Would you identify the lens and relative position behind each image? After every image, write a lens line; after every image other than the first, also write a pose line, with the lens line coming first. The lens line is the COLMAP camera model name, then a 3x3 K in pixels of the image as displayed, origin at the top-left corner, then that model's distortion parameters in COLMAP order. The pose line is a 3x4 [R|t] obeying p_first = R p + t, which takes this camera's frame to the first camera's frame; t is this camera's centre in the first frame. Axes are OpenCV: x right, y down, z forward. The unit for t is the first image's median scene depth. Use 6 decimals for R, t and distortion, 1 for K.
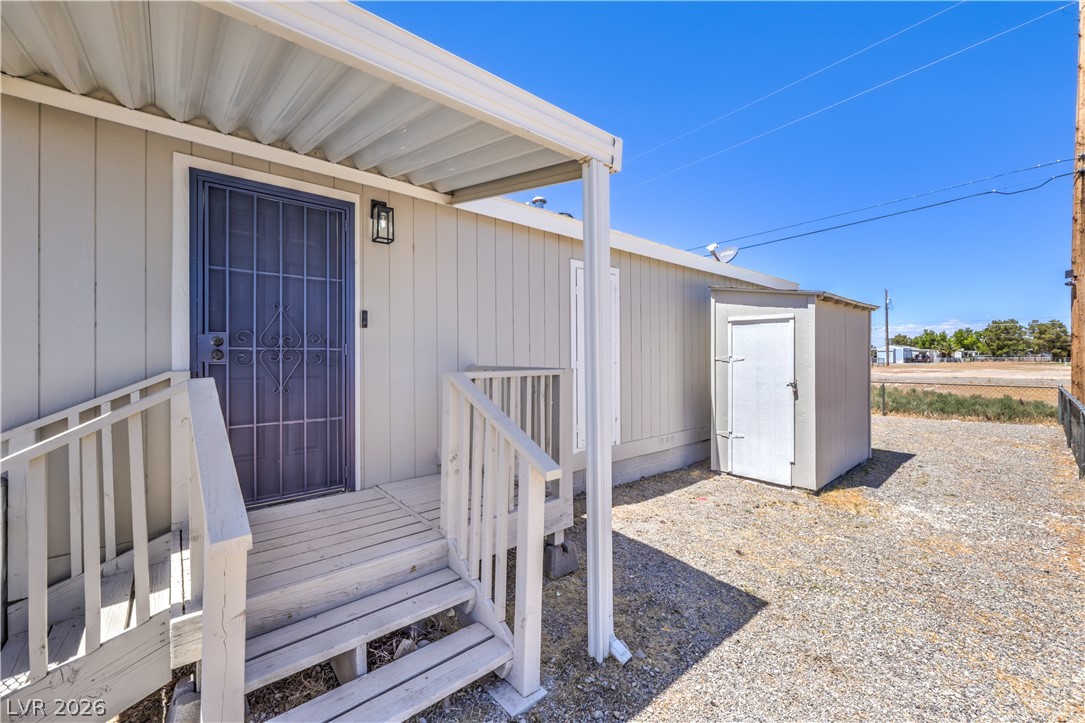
lens RADIAL K [[422.3, 0, 545.9], [0, 422.3, 356.0], [0, 0, 1]] dist [0.000067, -0.000057]
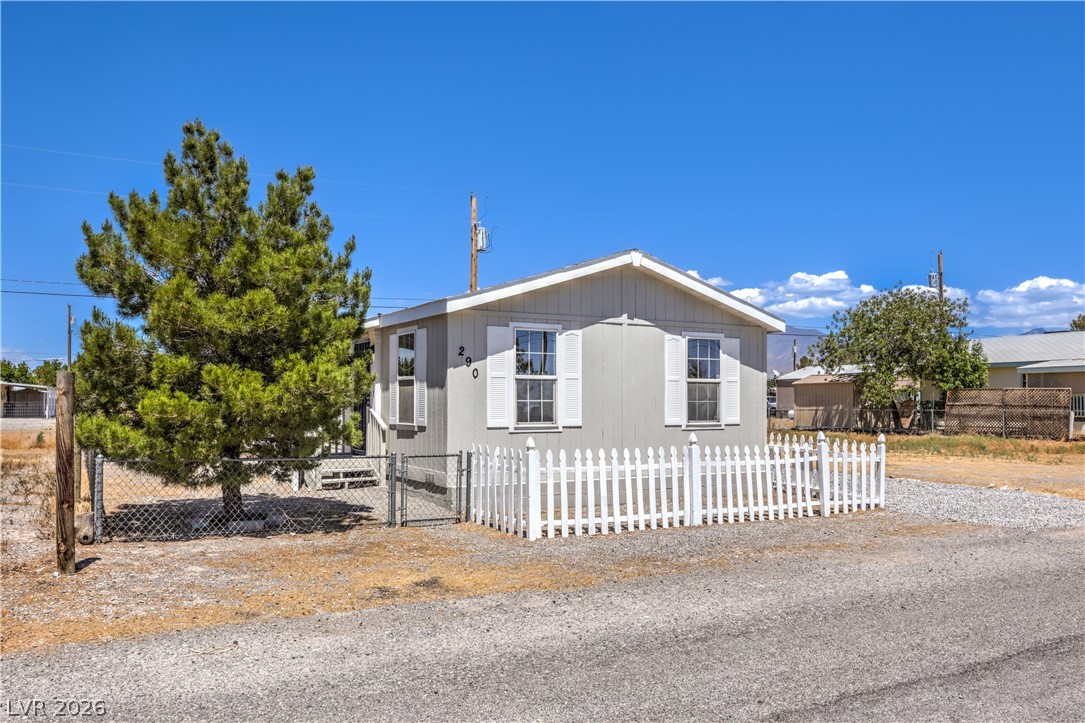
lens RADIAL K [[870.6, 0, 543.9], [0, 870.6, 391.2], [0, 0, 1]] dist [0.004456, 0.001253]
pose [[0.181213, 0.013709, 0.983348, -0.385485], [-0.003159, 0.999906, -0.013358, 0.000546], [-0.983439, -0.000686, 0.181239, -0.012707]]
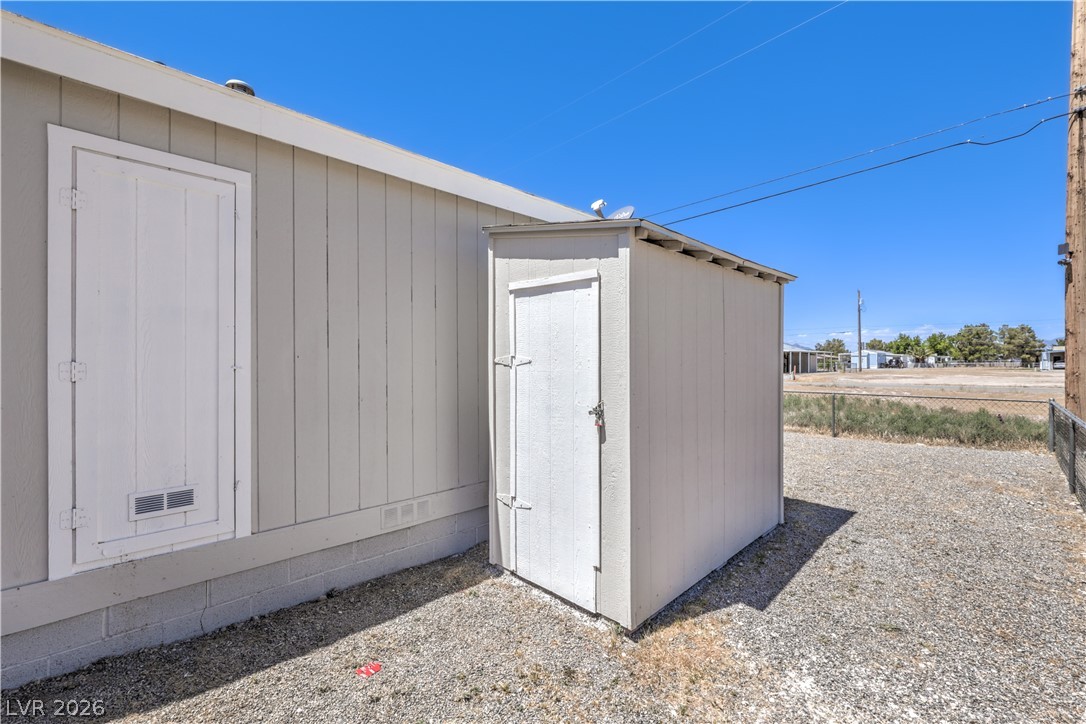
lens RADIAL K [[452.6, 0, 547.4], [0, 452.6, 360.6], [0, 0, 1]] dist [-0.000919, 0.000029]
pose [[0.997662, 0.002003, 0.068316, 0.040779], [-0.001994, 0.999998, -0.000196, 0.000621], [-0.068316, 0.000059, 0.997664, 0.039161]]
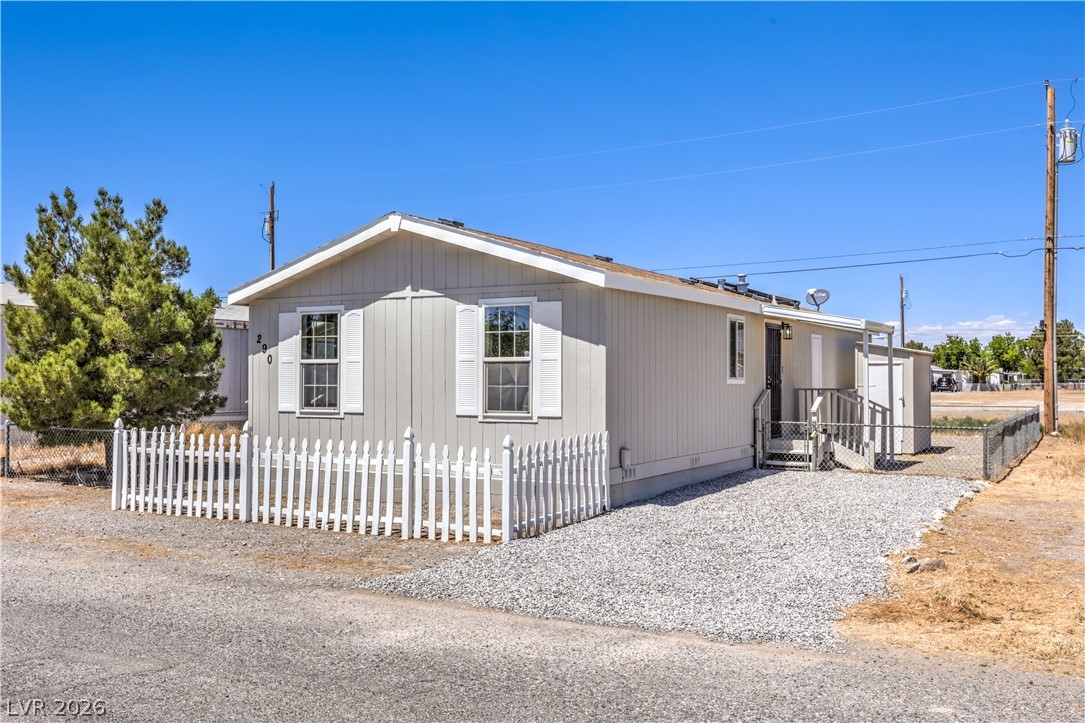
lens RADIAL K [[1035.6, 0, 540.3], [0, 1035.6, 360.6], [0, 0, 1]] dist [0.011353, 0.013120]
pose [[0.937037, 0.007549, 0.349148, -0.209176], [-0.001259, 0.999833, -0.018240, -0.001509], [-0.349228, 0.016652, 0.936890, -0.227652]]
